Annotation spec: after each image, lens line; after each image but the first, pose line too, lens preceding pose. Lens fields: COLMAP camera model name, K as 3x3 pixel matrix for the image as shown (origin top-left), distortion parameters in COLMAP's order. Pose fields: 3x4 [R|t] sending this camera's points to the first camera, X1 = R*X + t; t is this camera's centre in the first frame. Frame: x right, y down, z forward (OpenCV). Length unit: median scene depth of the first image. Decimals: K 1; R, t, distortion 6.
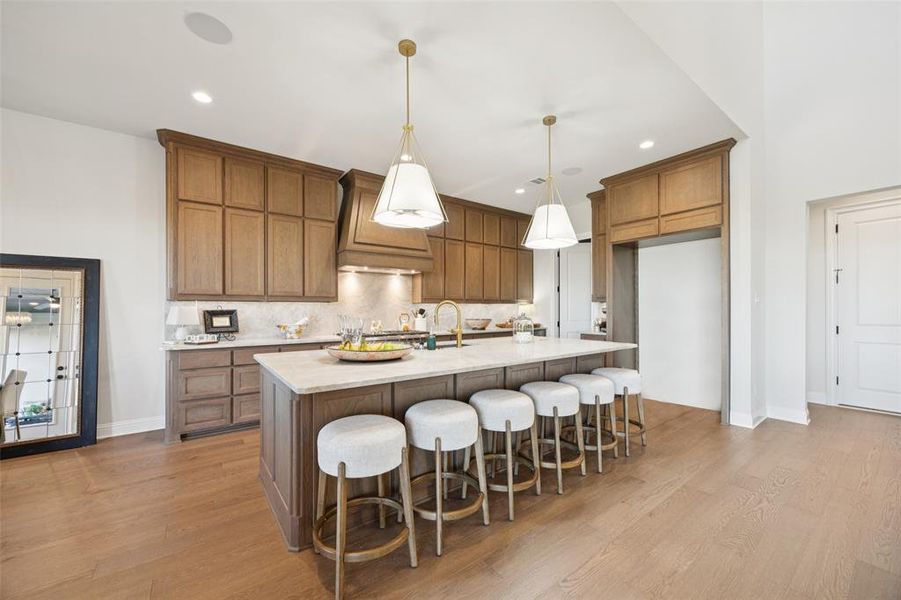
lens RADIAL K [[346.0, 0, 454.0], [0, 346.0, 304.4], [0, 0, 1]] dist [-0.009588, 0.000075]
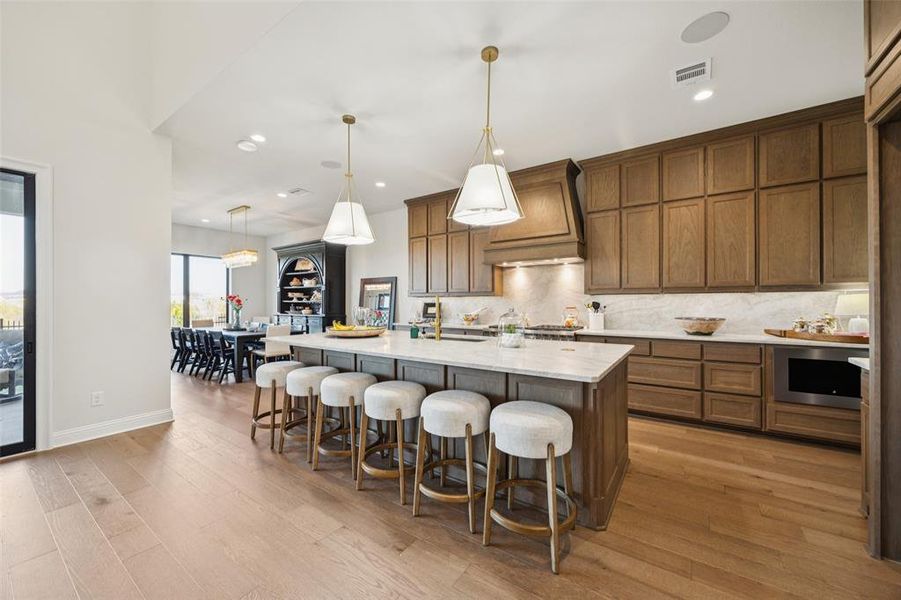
lens RADIAL K [[346.0, 0, 454.3], [0, 346.0, 302.4], [0, 0, 1]] dist [-0.009588, 0.000075]
pose [[0.326647, 0.002495, -0.945143, 0.666615], [0.013977, 0.999874, 0.007470, 0.003948], [0.945043, -0.015650, 0.326571, 0.471331]]
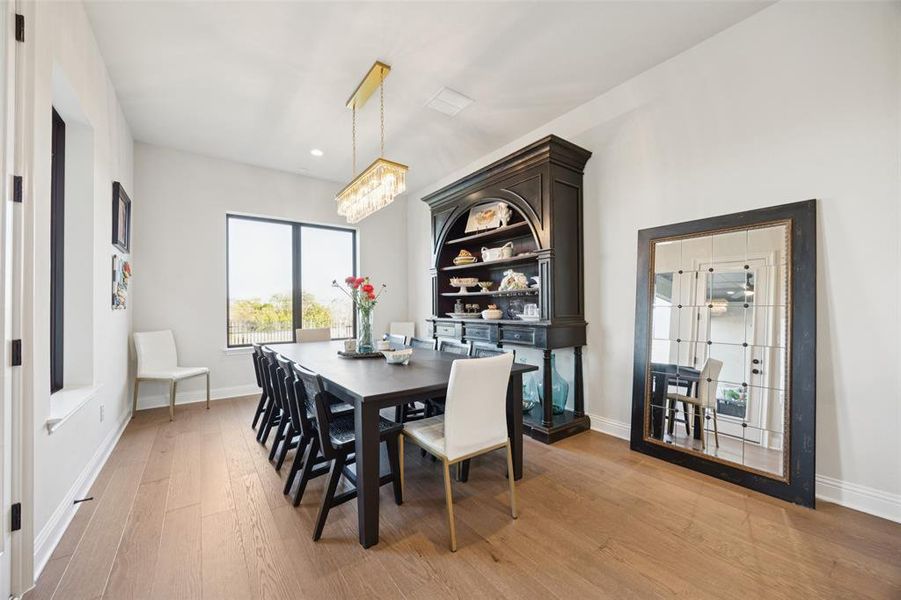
lens RADIAL K [[346.0, 0, 442.7], [0, 346.0, 307.1], [0, 0, 1]] dist [-0.009588, 0.000075]
pose [[-0.019332, 0.001891, -0.999811, -0.298464], [0.020164, 0.999796, 0.001501, 0.031037], [0.999610, -0.020131, -0.019366, 0.251393]]
